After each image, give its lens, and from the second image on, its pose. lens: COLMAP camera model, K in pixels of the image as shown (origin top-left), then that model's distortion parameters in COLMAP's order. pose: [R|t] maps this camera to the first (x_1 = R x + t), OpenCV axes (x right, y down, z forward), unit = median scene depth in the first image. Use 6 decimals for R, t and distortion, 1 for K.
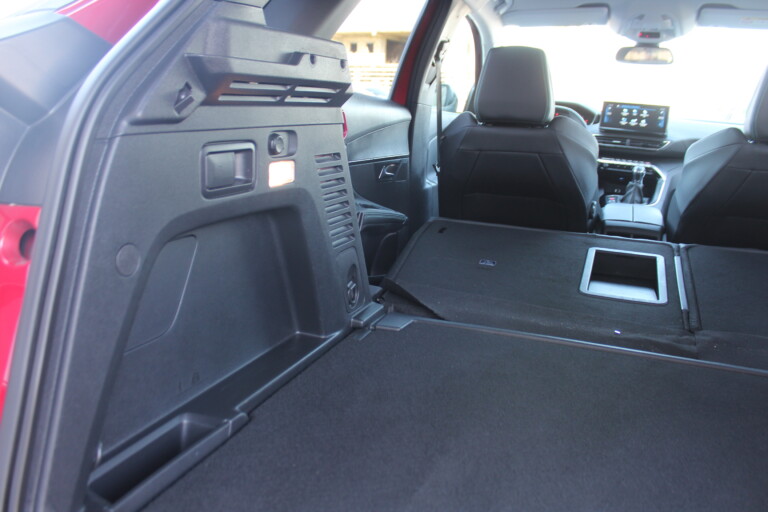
lens RADIAL K [[605.7, 0, 384.0], [0, 605.7, 256.0], [0, 0, 1]] dist [-0.163394, 0.136960]
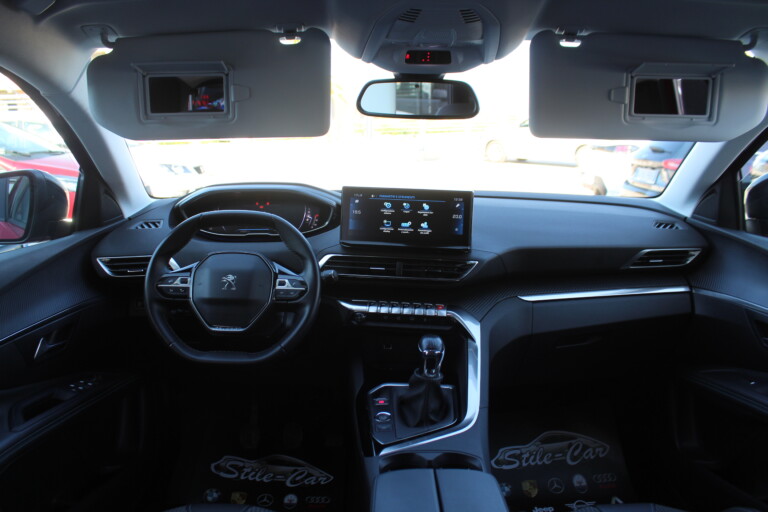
lens RADIAL K [[614.6, 0, 384.0], [0, 614.6, 256.0], [0, 0, 1]] dist [-0.184509, 0.145657]
pose [[0.923315, -0.117775, 0.365538, 0.253860], [0.122898, 0.992376, 0.009311, -0.248804], [-0.363848, 0.036327, 0.930750, 0.618201]]
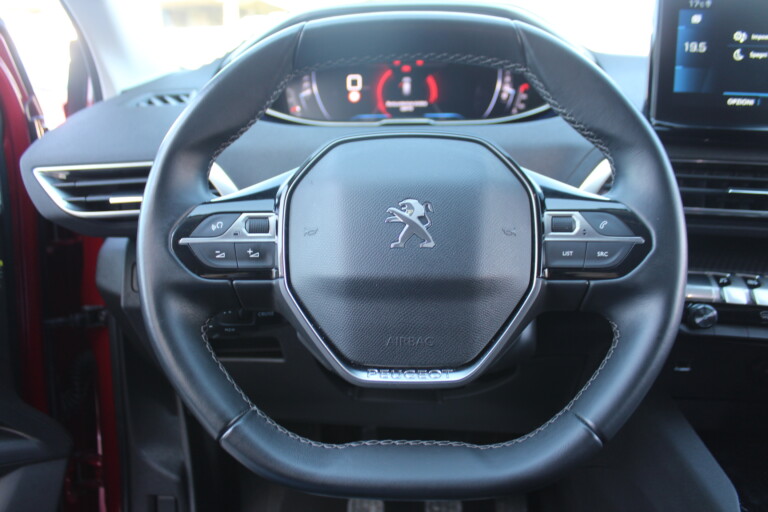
lens RADIAL K [[614.6, 0, 384.0], [0, 614.6, 256.0], [0, 0, 1]] dist [-0.184509, 0.145657]
pose [[0.946492, -0.162173, 0.279021, 0.267096], [0.146921, 0.986310, 0.074881, -0.242434], [-0.287345, -0.029880, 0.957361, 1.007502]]
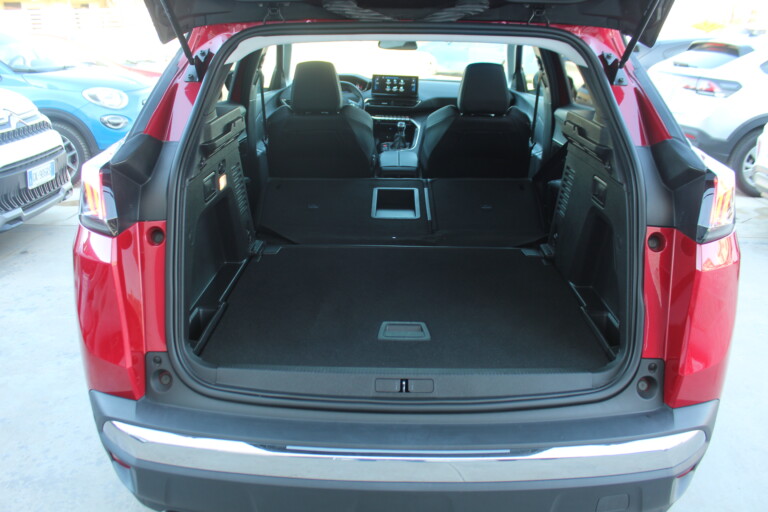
lens RADIAL K [[614.6, 0, 384.0], [0, 614.6, 256.0], [0, 0, 1]] dist [-0.184509, 0.145657]
pose [[0.933920, -0.150122, 0.324433, -0.152188], [0.108210, 0.983691, 0.143678, -0.054055], [-0.340710, -0.099077, 0.934933, -0.453786]]
